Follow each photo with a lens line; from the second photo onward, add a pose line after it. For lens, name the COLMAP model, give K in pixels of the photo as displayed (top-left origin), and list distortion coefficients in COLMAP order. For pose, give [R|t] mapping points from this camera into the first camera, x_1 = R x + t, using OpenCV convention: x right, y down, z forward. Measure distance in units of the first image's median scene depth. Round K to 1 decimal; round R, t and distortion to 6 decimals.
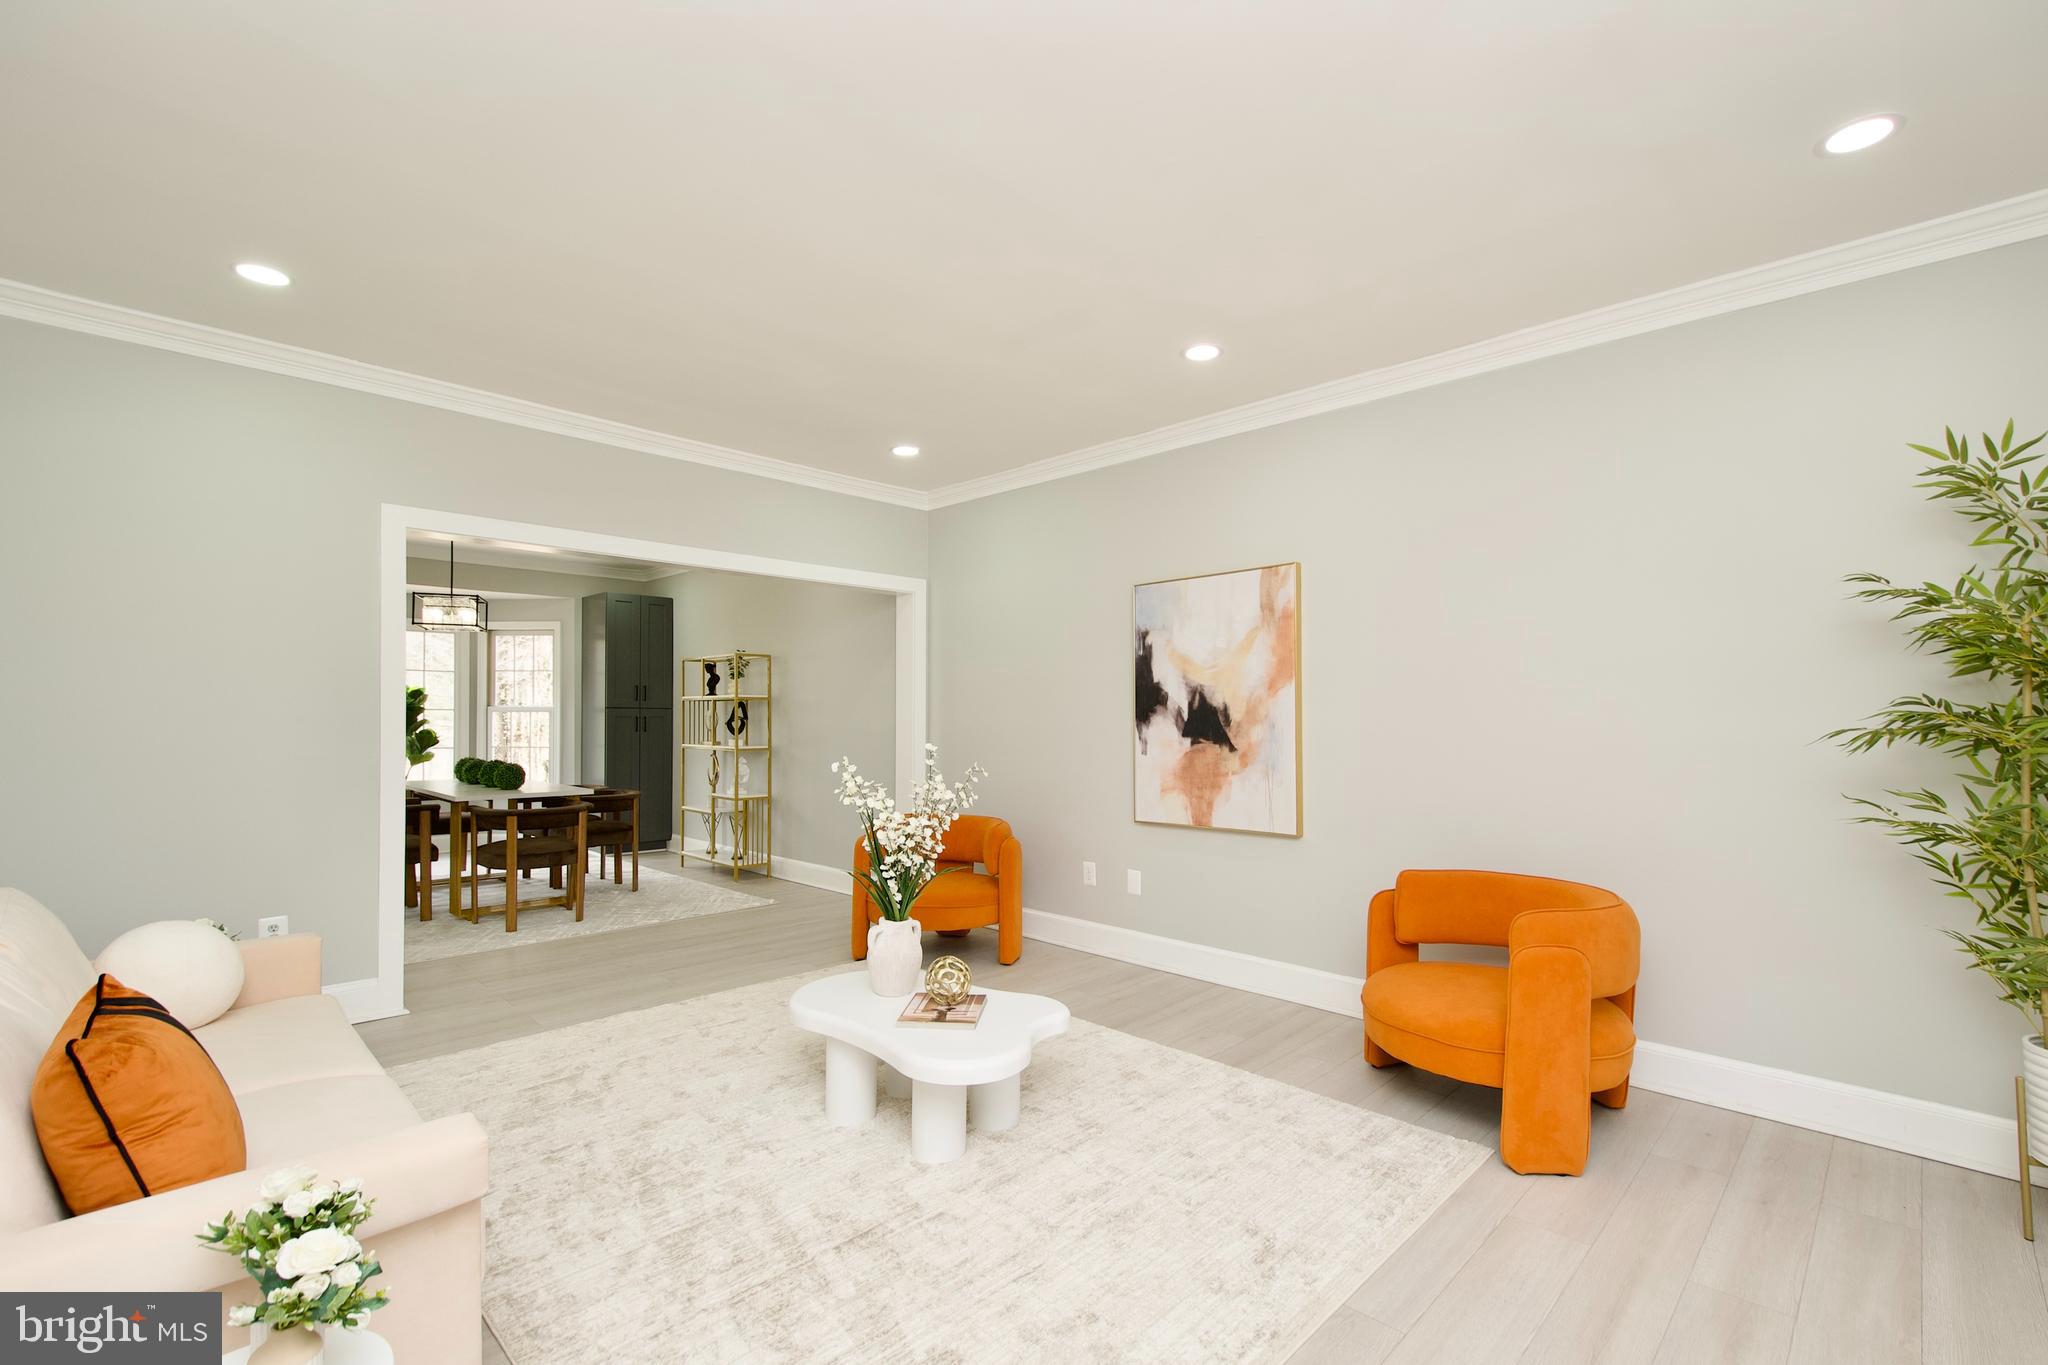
lens RADIAL K [[897.8, 0, 1036.7], [0, 897.8, 713.7], [0, 0, 1]] dist [0.003531, -0.000917]
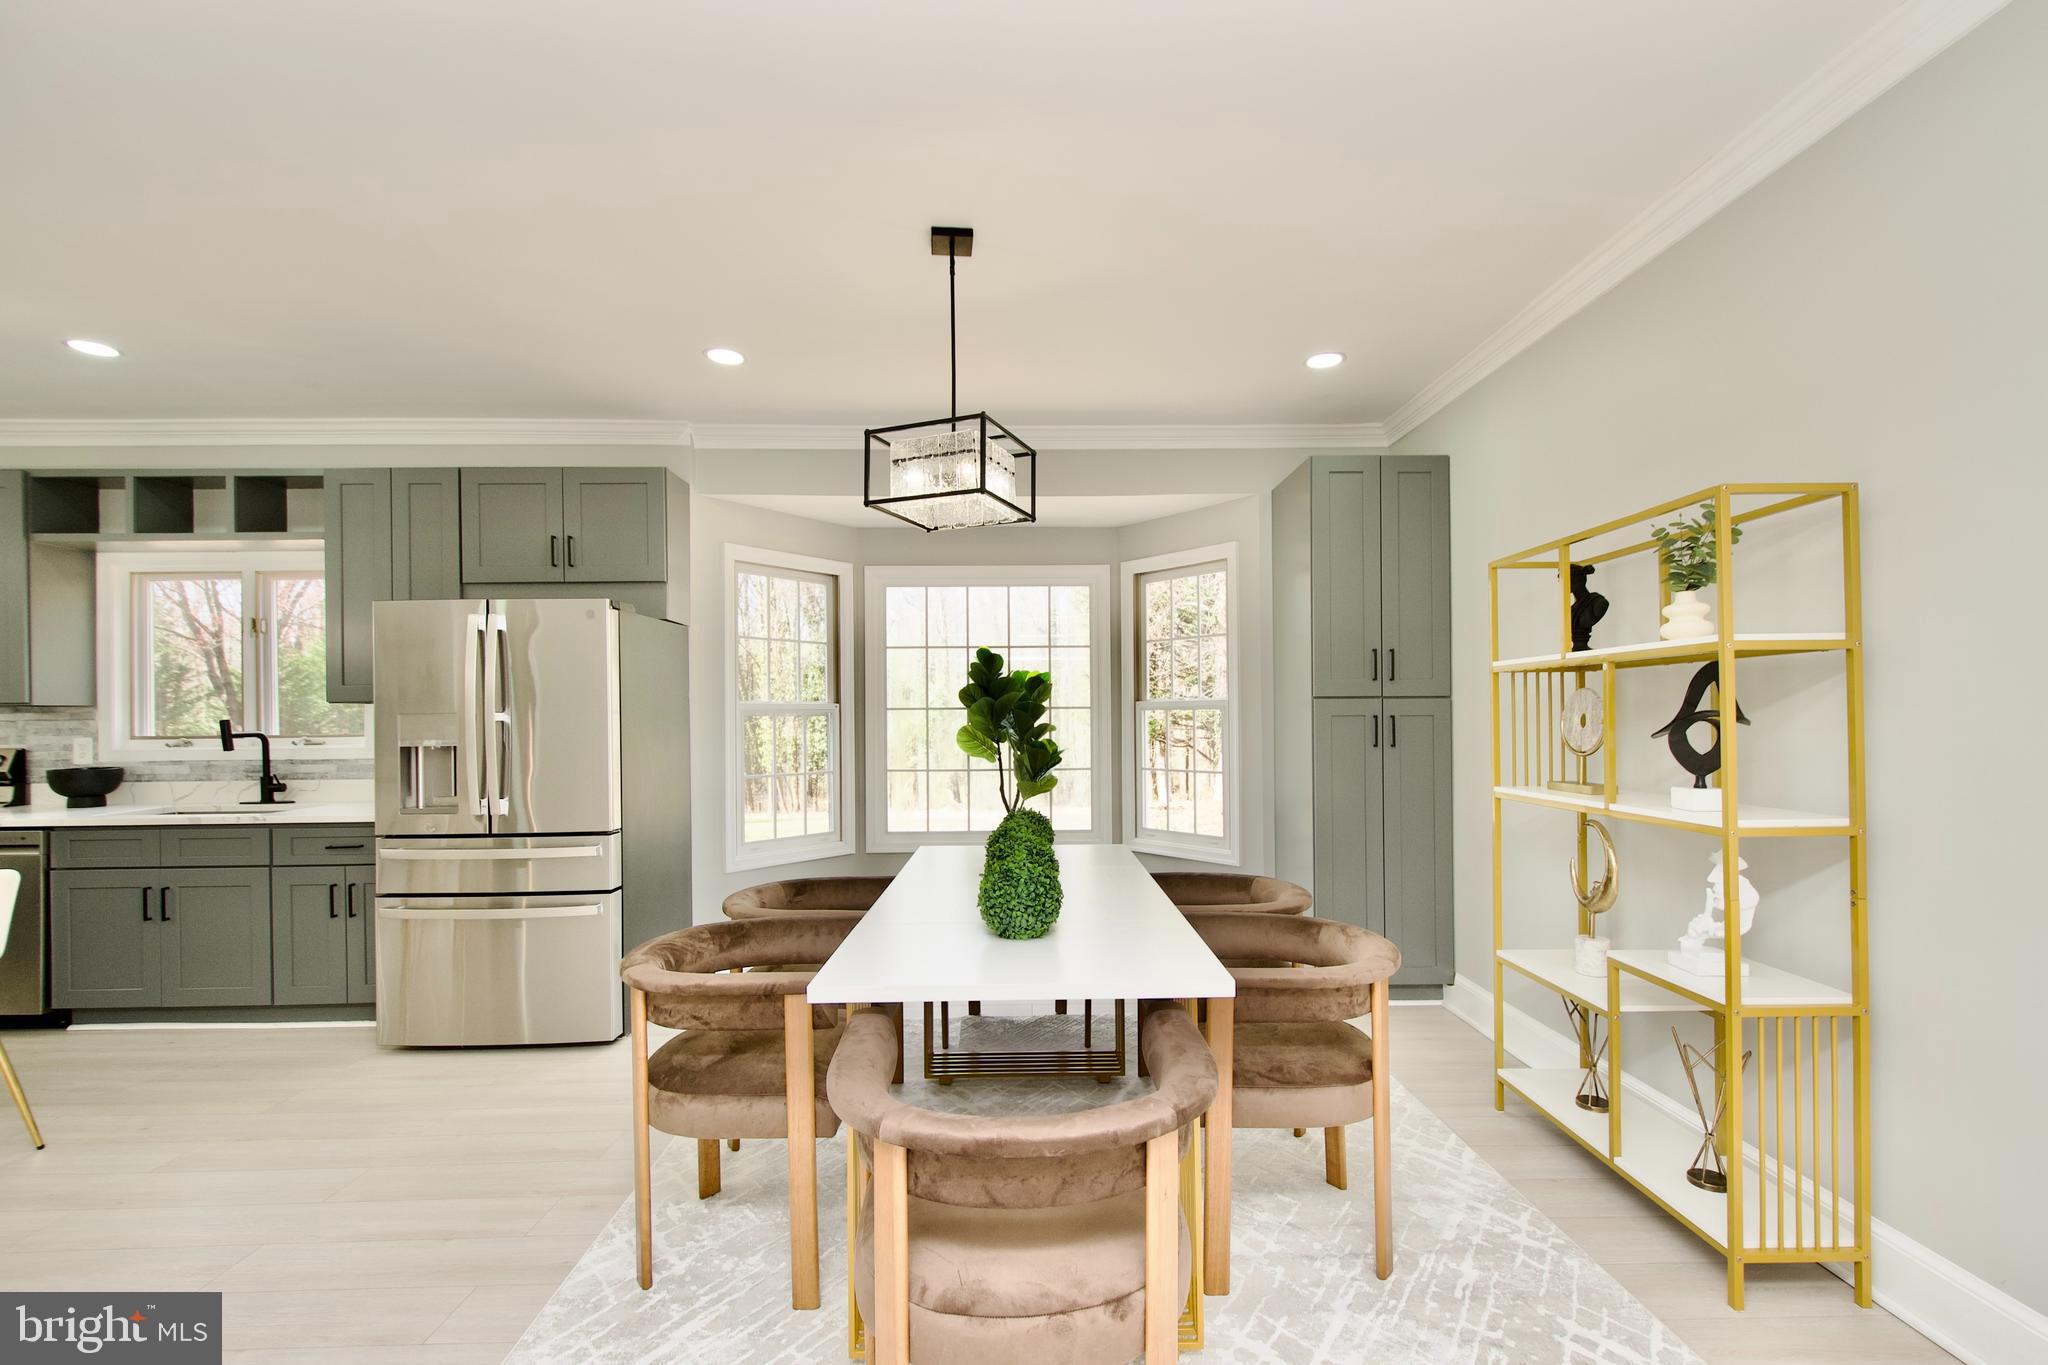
lens RADIAL K [[897.8, 0, 1036.7], [0, 897.8, 713.7], [0, 0, 1]] dist [0.003531, -0.000917]
pose [[0.710521, -0.009956, -0.703605, -0.264911], [0.010029, 0.999942, -0.004021, 0.002948], [0.703604, -0.004199, 0.710579, 0.596318]]
